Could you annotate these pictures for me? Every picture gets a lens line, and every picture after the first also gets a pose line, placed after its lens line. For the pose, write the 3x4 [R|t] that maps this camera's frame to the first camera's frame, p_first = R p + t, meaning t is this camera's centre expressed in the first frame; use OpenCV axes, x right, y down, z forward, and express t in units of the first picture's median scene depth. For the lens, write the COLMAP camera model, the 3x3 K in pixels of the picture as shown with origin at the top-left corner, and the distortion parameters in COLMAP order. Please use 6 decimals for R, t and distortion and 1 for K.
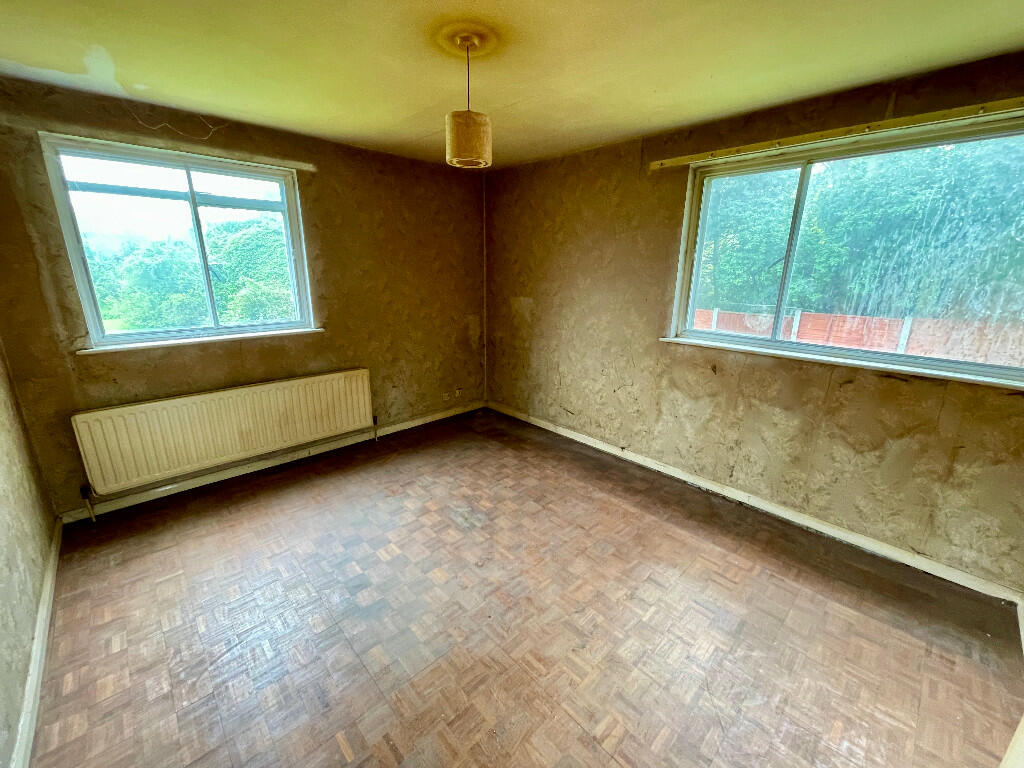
lens RADIAL K [[420.7, 0, 512.0], [0, 420.7, 384.0], [0, 0, 1]] dist [0.009966, -0.002755]
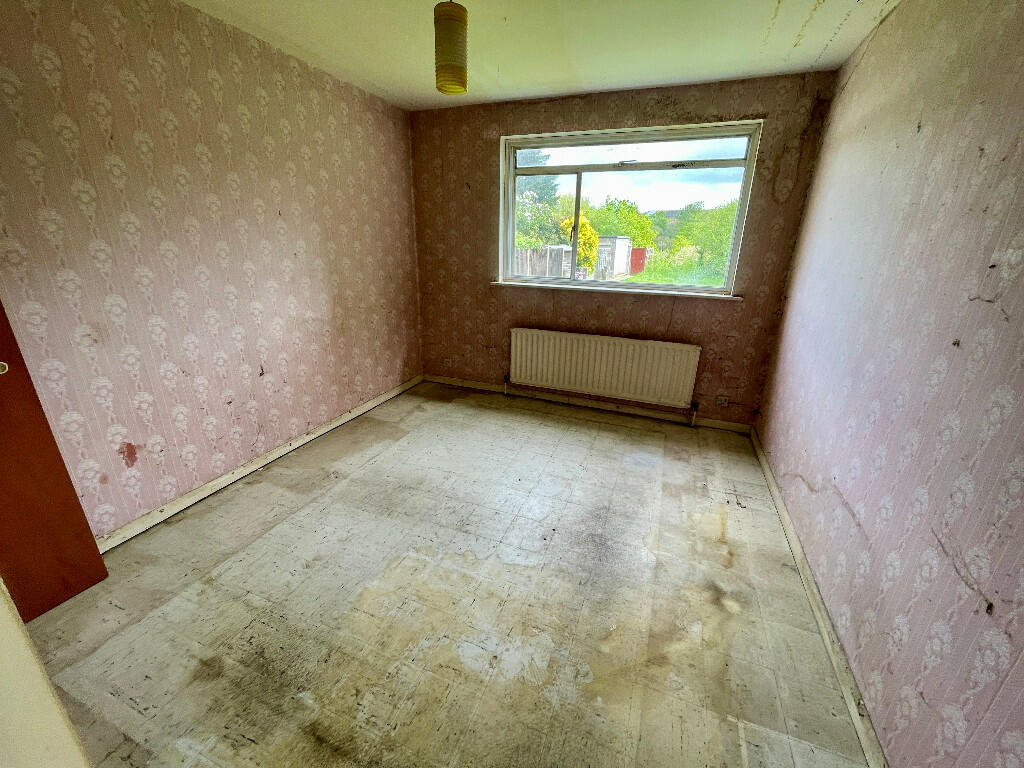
lens RADIAL K [[420.7, 0, 512.0], [0, 420.7, 384.0], [0, 0, 1]] dist [0.009966, -0.002755]
pose [[0.428912, 0.316520, -0.846079, 0.830049], [-0.251109, 0.941468, 0.224907, -0.198516], [0.867744, 0.115993, 0.483287, 0.727494]]
